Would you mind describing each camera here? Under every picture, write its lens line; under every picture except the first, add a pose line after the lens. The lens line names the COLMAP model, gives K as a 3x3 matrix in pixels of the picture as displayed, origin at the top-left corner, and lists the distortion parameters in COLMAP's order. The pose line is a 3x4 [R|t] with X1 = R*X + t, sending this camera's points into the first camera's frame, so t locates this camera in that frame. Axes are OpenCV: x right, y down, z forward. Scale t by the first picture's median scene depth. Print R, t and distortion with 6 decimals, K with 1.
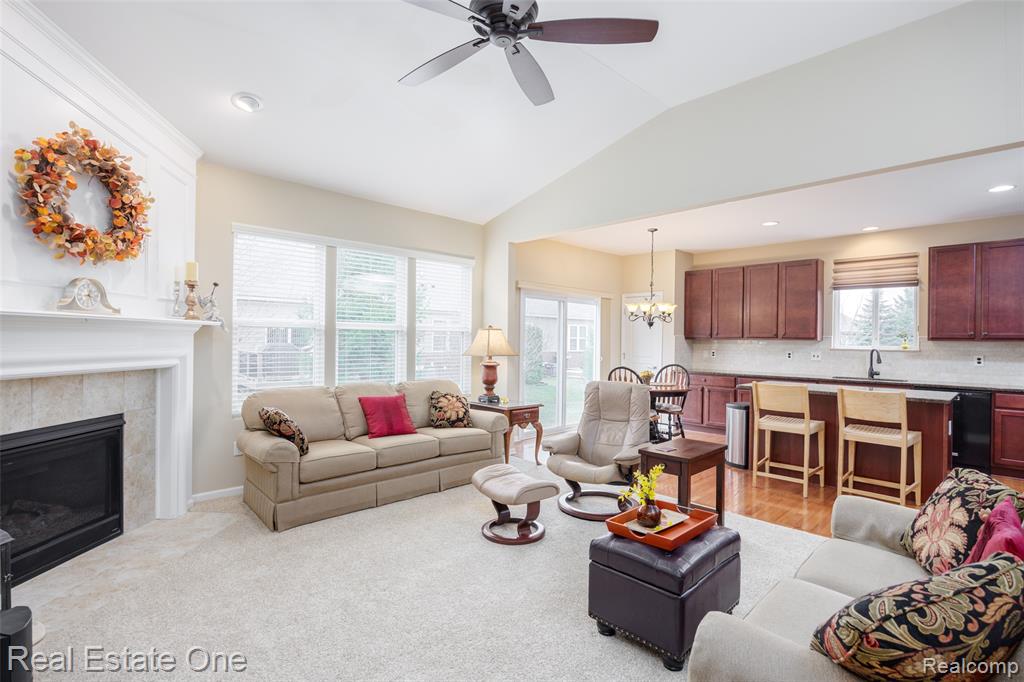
lens RADIAL K [[481.8, 0, 507.5], [0, 481.8, 338.8], [0, 0, 1]] dist [-0.015672, 0.002281]
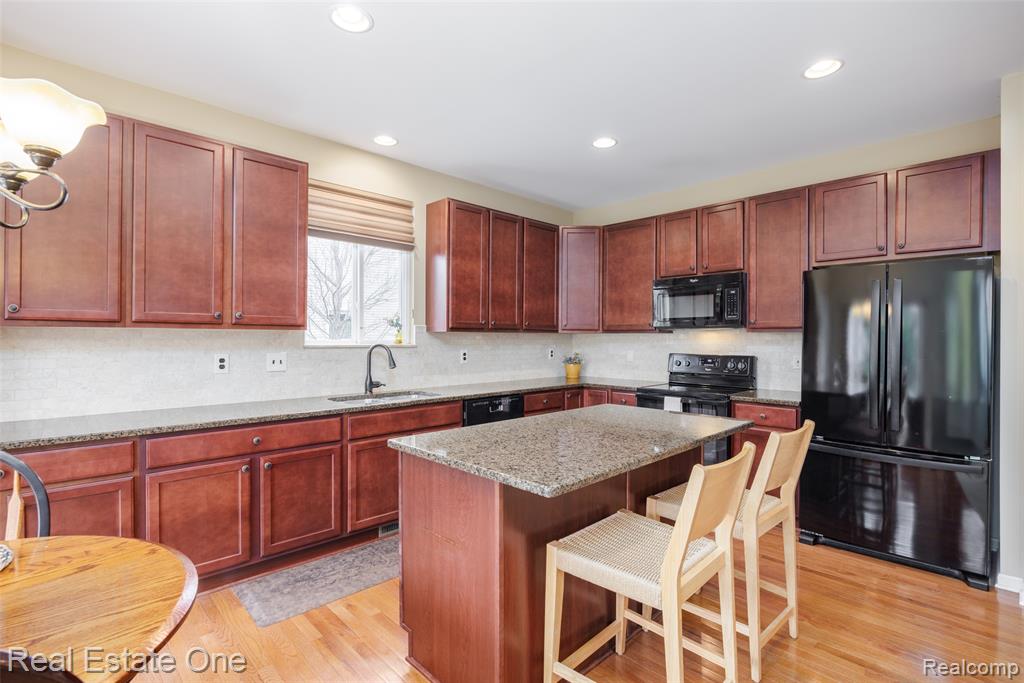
lens RADIAL K [[481.8, 0, 515.1], [0, 481.8, 340.9], [0, 0, 1]] dist [-0.015672, 0.002281]
pose [[-0.017493, -0.019483, 0.999657, 0.173490], [-0.008038, 0.999781, 0.019344, 0.003941], [-0.999815, -0.007697, -0.017645, 0.916945]]
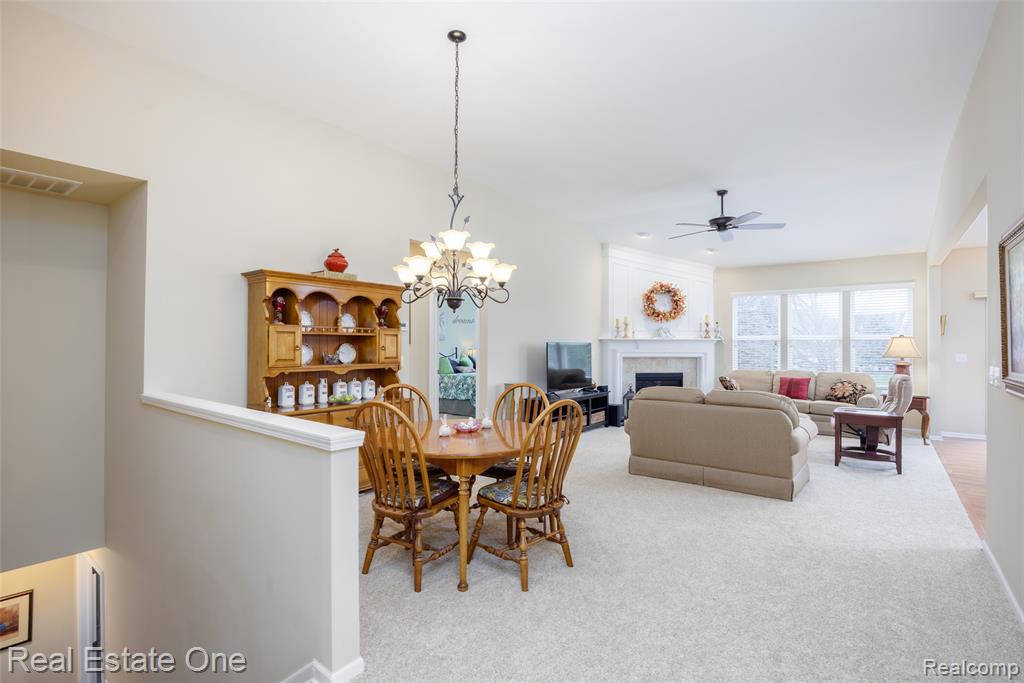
lens RADIAL K [[481.8, 0, 514.4], [0, 481.8, 340.5], [0, 0, 1]] dist [-0.015672, 0.002281]
pose [[0.152929, -0.018591, -0.988062, 1.076497], [0.001746, 0.999827, -0.018542, 0.010321], [0.988236, 0.001111, 0.152935, -0.238194]]
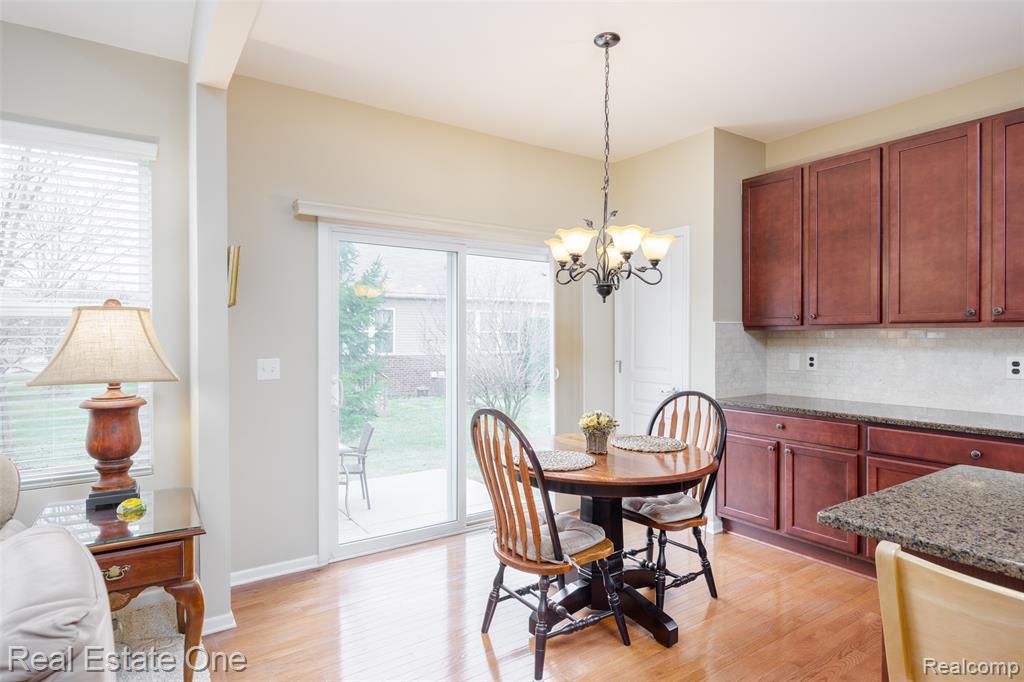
lens RADIAL K [[553.0, 0, 512.3], [0, 553.0, 338.8], [0, 0, 1]] dist [0.003427, -0.003166]
pose [[0.986351, -0.014173, -0.164046, 0.332878], [0.015024, 0.999879, 0.003950, 0.005643], [0.163970, -0.006360, 0.986445, 0.625901]]
